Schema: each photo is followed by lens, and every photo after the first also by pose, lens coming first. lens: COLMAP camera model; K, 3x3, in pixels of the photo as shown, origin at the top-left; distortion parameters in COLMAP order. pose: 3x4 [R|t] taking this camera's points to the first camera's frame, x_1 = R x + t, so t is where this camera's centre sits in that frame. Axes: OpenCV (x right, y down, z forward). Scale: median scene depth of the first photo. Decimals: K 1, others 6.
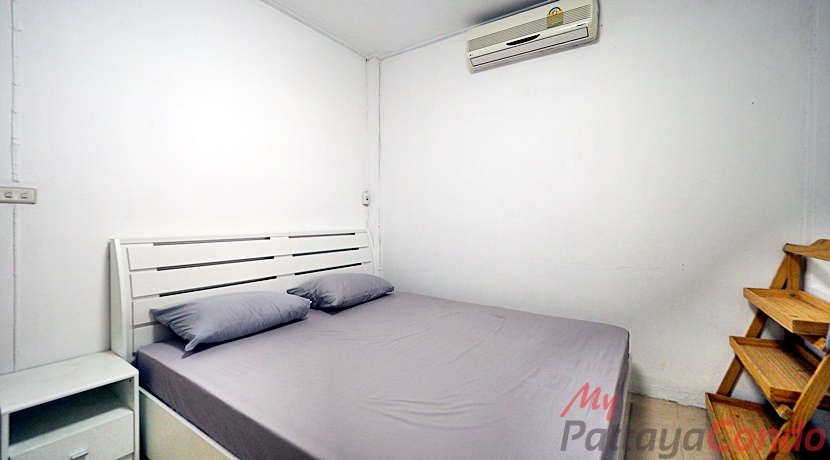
lens RADIAL K [[348.1, 0, 400.9], [0, 348.1, 224.4], [0, 0, 1]] dist [-0.000849, -0.000092]
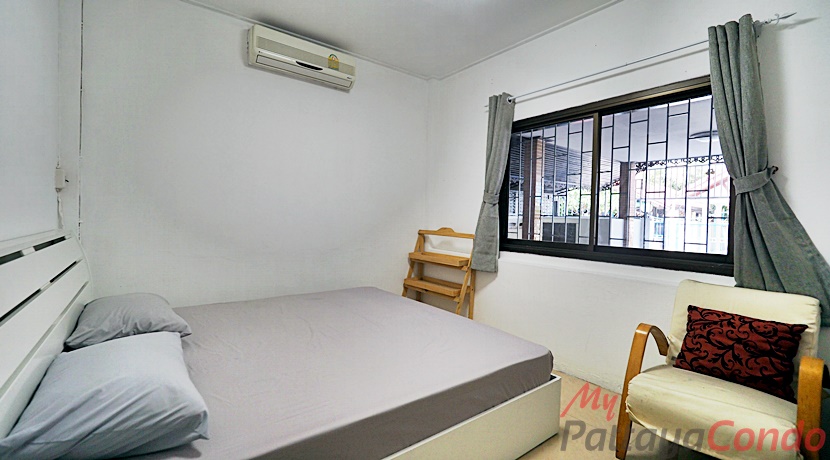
lens RADIAL K [[348.1, 0, 400.9], [0, 348.1, 224.4], [0, 0, 1]] dist [-0.000849, -0.000092]
pose [[0.314329, -0.014691, 0.949200, -0.685137], [-0.000854, 0.999875, 0.015758, -0.007103], [-0.949314, -0.005763, 0.314277, 0.325015]]
